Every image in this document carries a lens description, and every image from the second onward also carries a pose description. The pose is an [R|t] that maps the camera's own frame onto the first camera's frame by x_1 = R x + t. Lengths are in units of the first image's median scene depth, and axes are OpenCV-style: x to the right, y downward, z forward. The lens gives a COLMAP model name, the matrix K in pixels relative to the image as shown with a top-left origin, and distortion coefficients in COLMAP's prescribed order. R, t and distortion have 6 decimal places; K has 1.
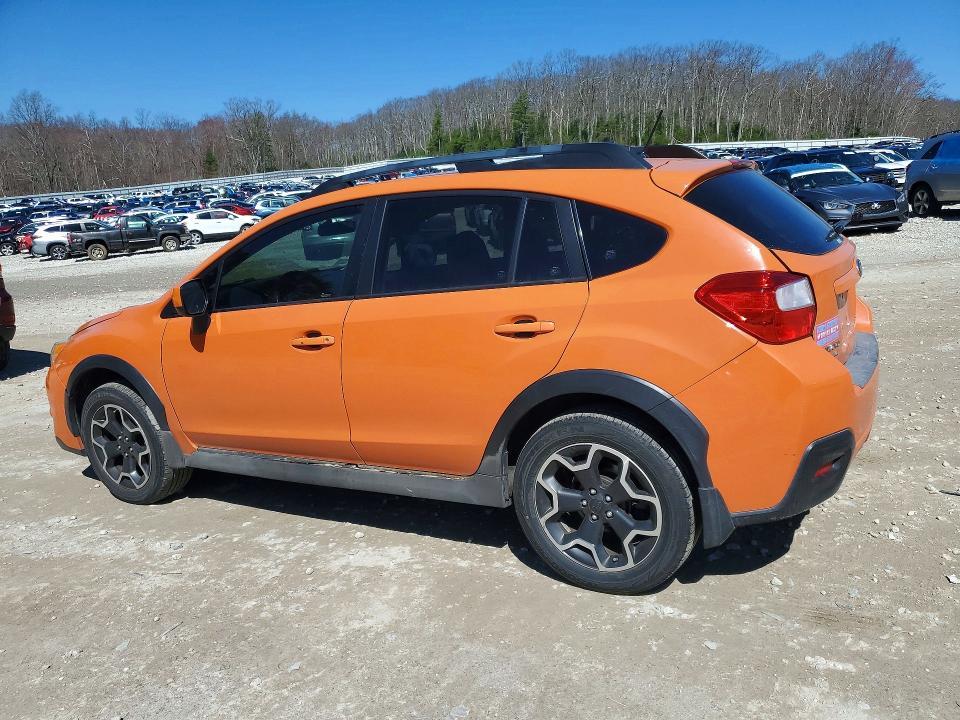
lens RADIAL K [[785.0, 0, 477.4], [0, 785.0, 364.9], [0, 0, 1]] dist [0.045706, -0.016417]
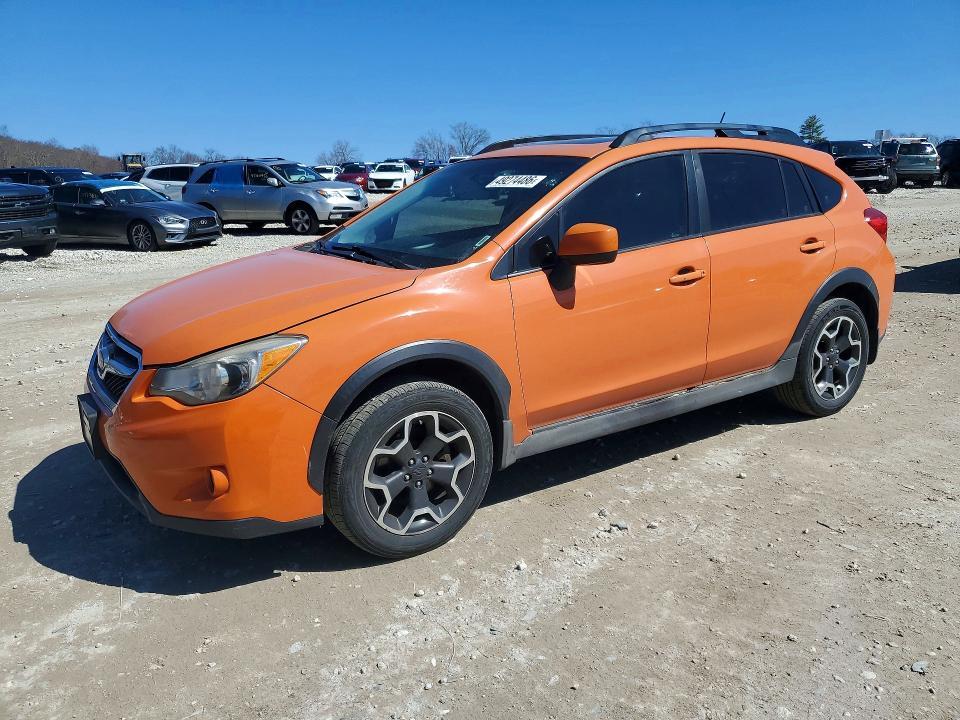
lens RADIAL K [[785.0, 0, 479.2], [0, 785.0, 353.6], [0, 0, 1]] dist [0.045706, -0.016417]
pose [[0.415912, -0.126786, 0.900523, -1.200483], [0.182357, 0.981748, 0.053999, -0.034060], [-0.890934, 0.141758, 0.431441, 0.731038]]
